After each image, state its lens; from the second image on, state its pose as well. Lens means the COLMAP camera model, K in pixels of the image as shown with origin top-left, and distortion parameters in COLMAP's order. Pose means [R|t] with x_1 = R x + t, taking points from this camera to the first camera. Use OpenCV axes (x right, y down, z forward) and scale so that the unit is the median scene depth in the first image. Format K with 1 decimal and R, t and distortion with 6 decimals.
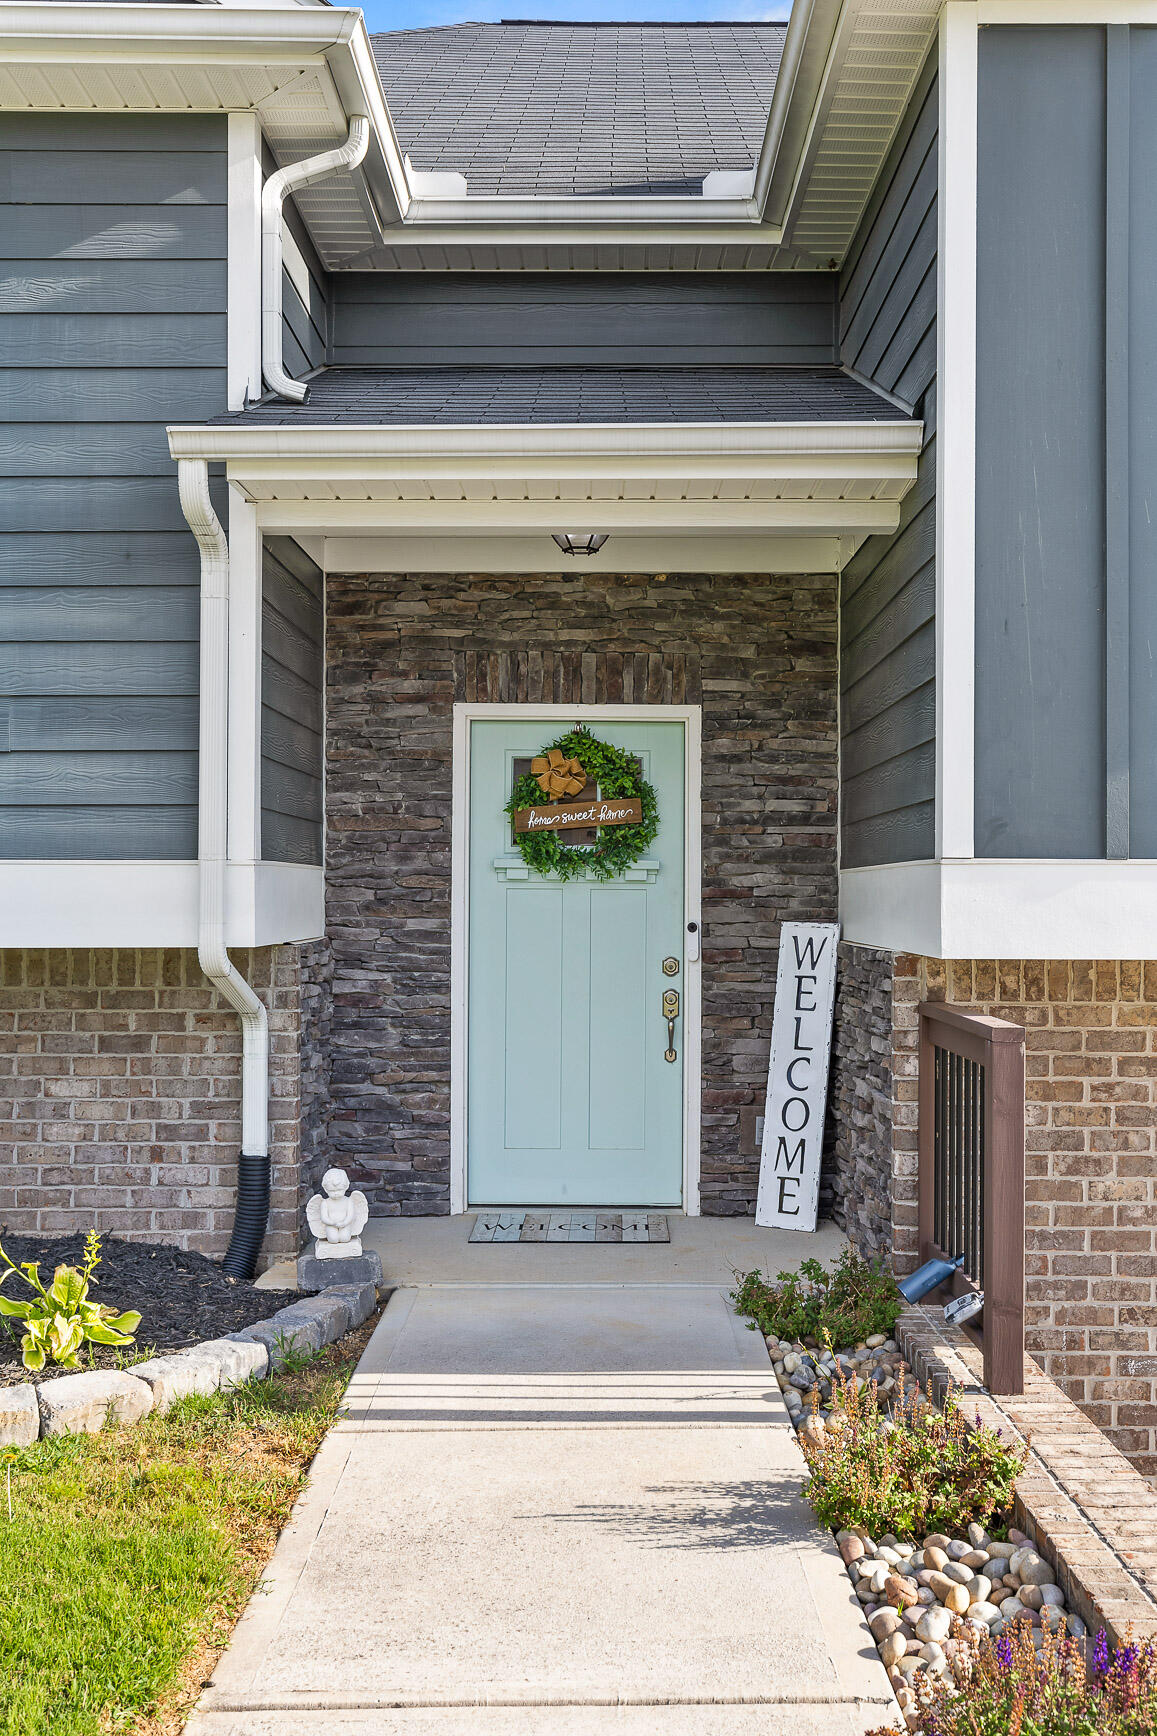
lens RADIAL K [[1731.8, 0, 578.5], [0, 1731.8, 868.0], [0, 0, 1]] dist [0.051417, -0.002460]
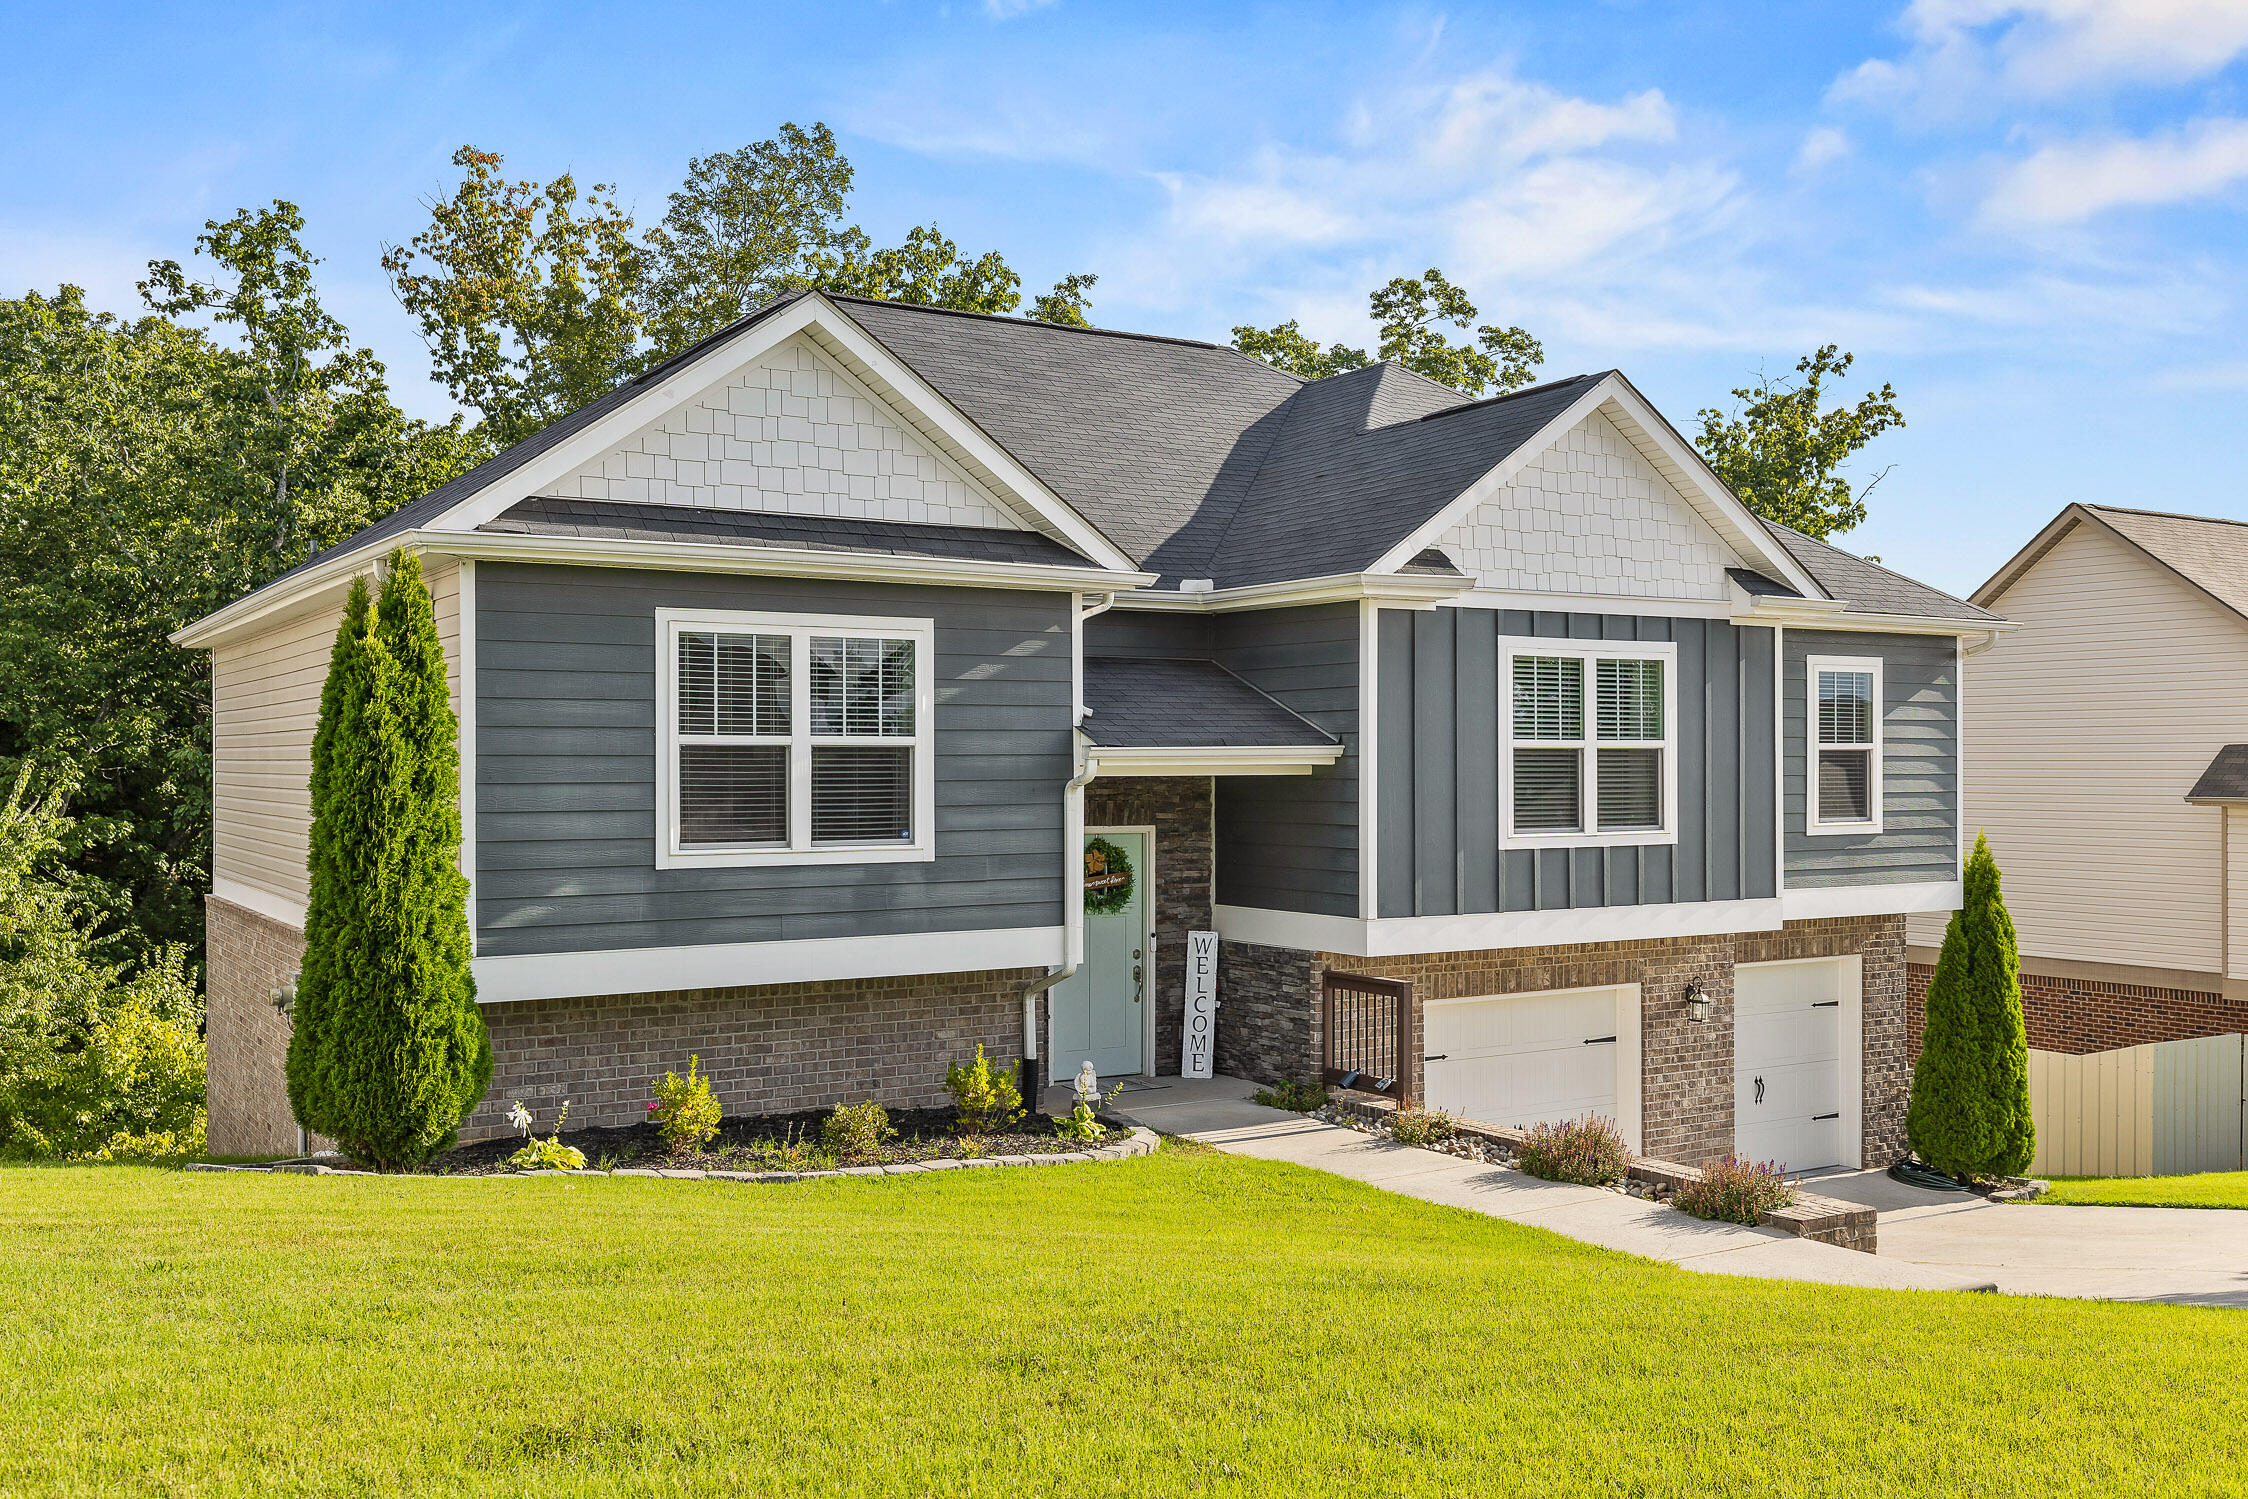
lens RADIAL K [[2057.1, 0, 1124.0], [0, 2057.1, 749.5], [0, 0, 1]] dist [-0.002714, -0.000999]
pose [[0.851158, -0.000325, 0.524910, -1.236836], [-0.002423, 0.999987, 0.004548, -0.195805], [-0.524905, -0.005143, 0.851145, -1.039855]]
